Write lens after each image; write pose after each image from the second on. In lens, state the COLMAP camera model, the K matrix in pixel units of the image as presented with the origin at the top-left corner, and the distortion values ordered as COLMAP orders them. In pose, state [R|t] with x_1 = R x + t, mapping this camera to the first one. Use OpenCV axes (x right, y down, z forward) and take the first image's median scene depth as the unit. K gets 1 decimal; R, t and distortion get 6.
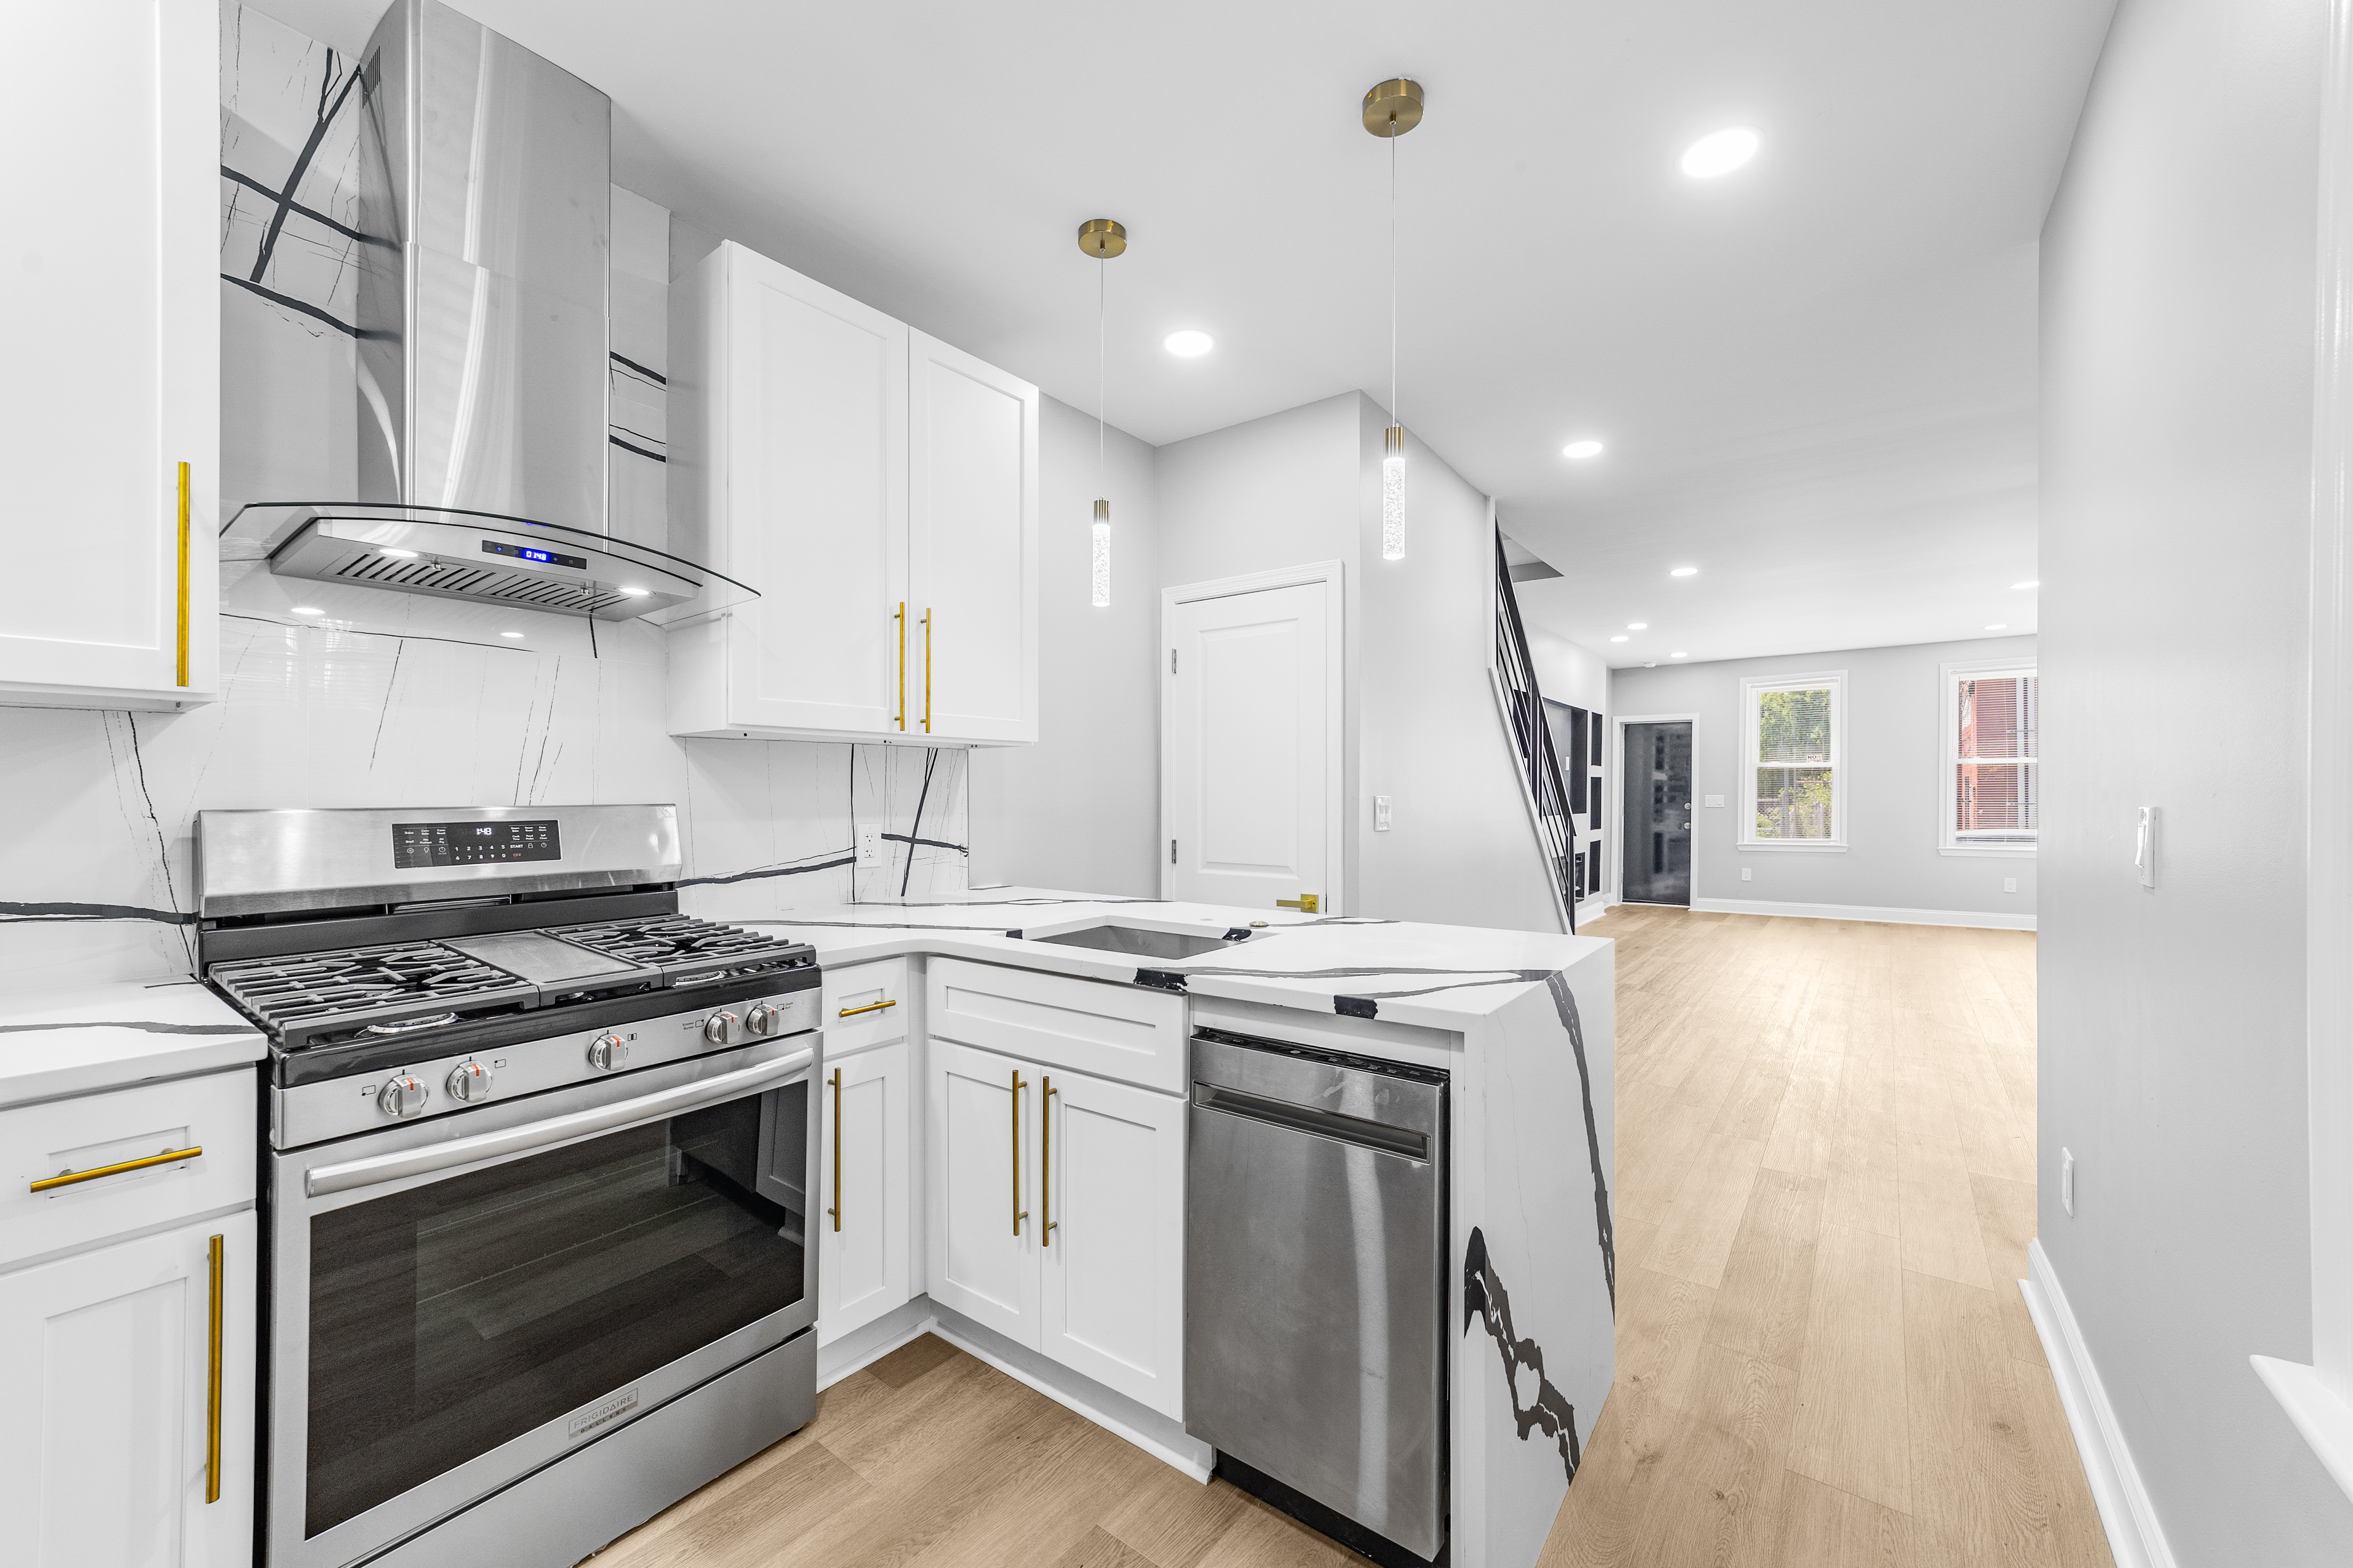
lens RADIAL K [[923.3, 0, 1182.5], [0, 923.3, 792.9], [0, 0, 1]] dist [-0.002536, 0.000398]
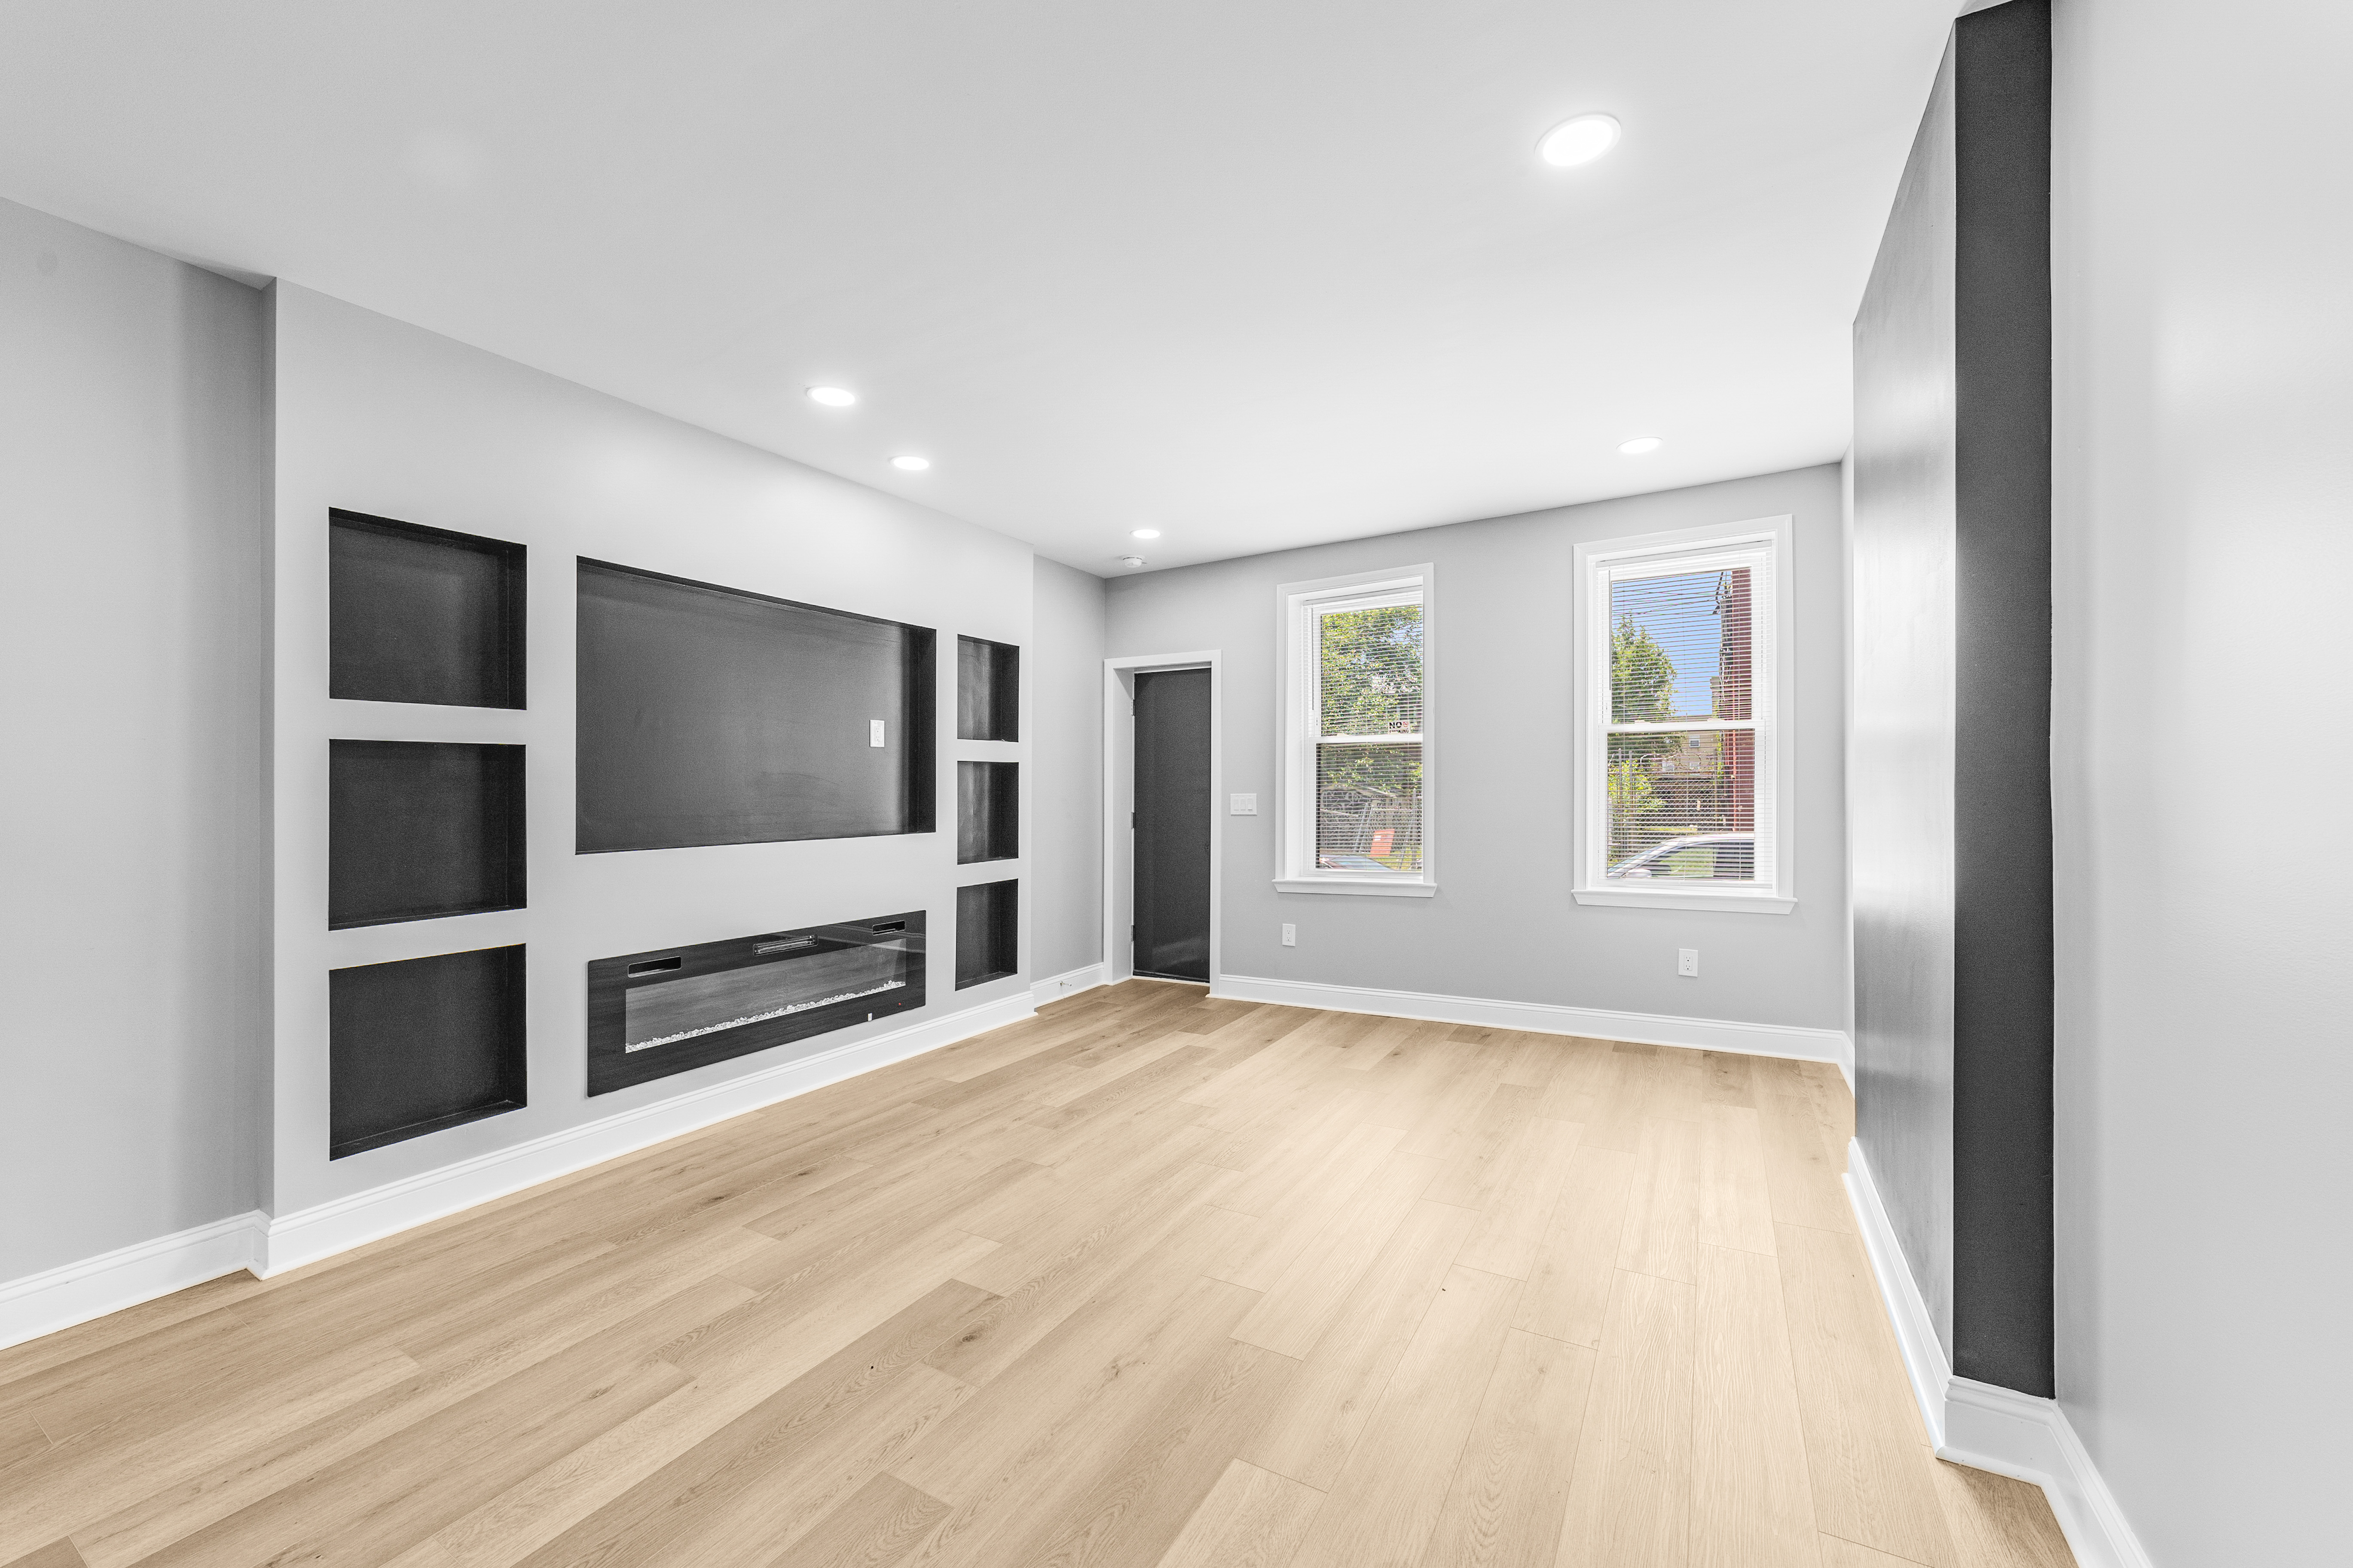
lens RADIAL K [[923.5, 0, 1182.5], [0, 923.5, 792.9], [0, 0, 1]] dist [-0.002536, 0.000398]
pose [[0.991454, -0.009113, 0.130141, 1.754745], [0.008823, 0.999957, 0.002804, 0.000742], [-0.130161, -0.001632, 0.991492, 1.665435]]
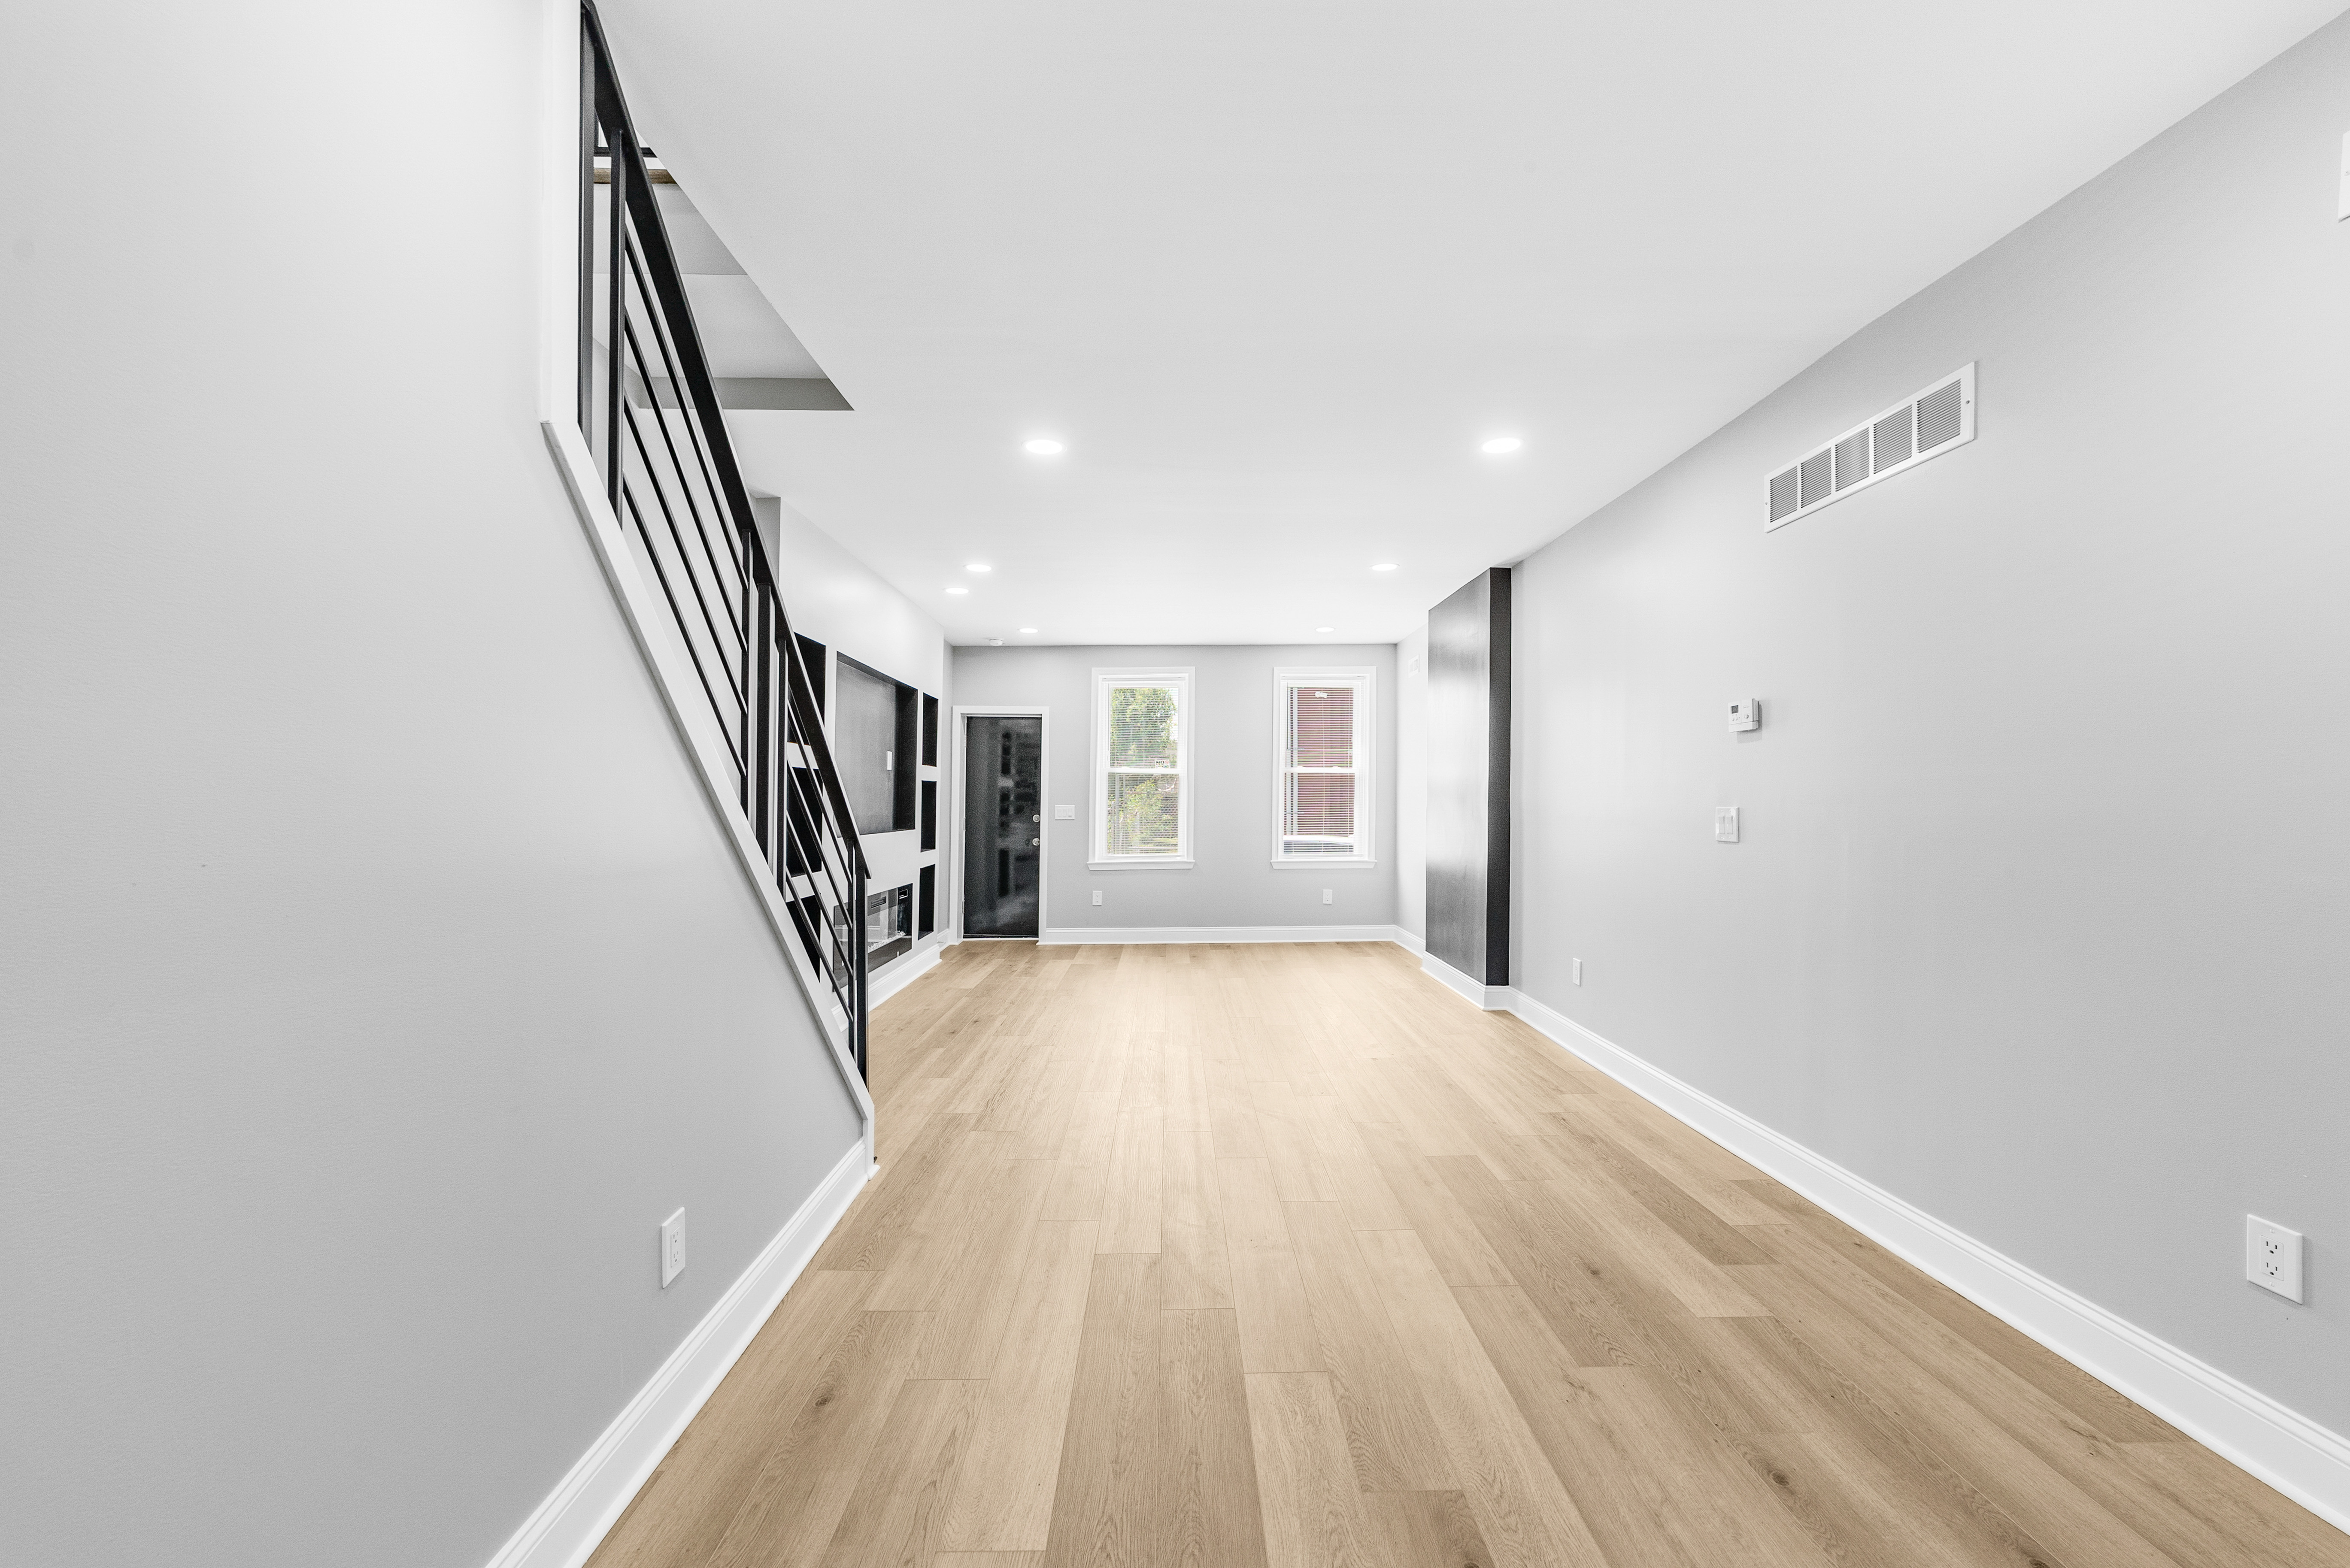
lens RADIAL K [[939.3, 0, 1185.4], [0, 939.3, 787.5], [0, 0, 1]] dist [0.000632, 0.000147]
pose [[0.785771, 0.011302, 0.618414, 0.501125], [-0.001572, 0.999866, -0.016276, 0.001243], [-0.618516, 0.011817, 0.785684, 0.973384]]
